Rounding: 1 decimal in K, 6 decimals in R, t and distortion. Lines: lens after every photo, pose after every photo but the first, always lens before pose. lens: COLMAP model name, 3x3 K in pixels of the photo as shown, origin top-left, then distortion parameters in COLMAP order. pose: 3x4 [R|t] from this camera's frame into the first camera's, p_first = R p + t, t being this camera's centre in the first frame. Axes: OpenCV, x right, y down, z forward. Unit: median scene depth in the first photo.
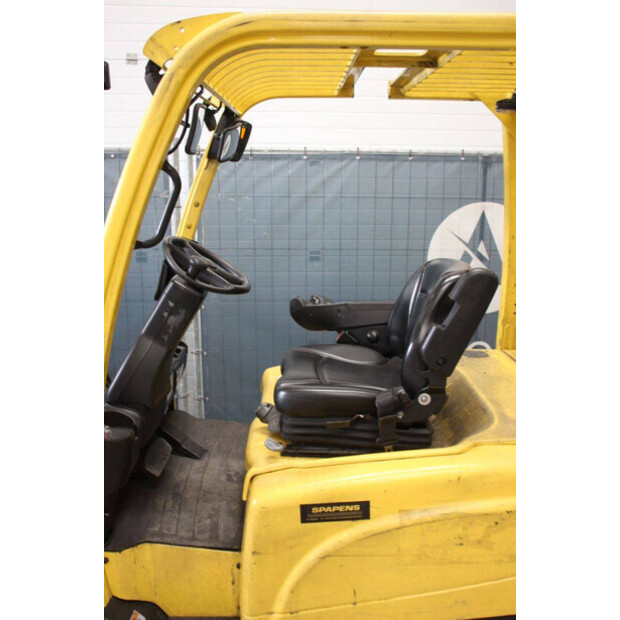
lens RADIAL K [[579.4, 0, 314.5], [0, 579.4, 308.3], [0, 0, 1]] dist [-0.072112, 0.000000]
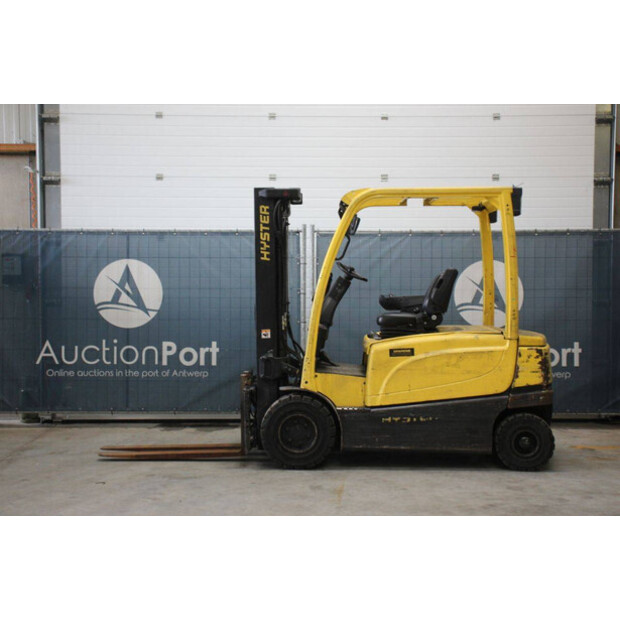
lens RADIAL K [[945.9, 0, 311.3], [0, 945.9, 303.6], [0, 0, 1]] dist [0.133982, 0.000000]
pose [[0.999047, -0.004258, -0.043449, -0.179225], [-0.004522, 0.979783, -0.200011, 0.925166], [0.043422, 0.200017, 0.978830, -3.179106]]
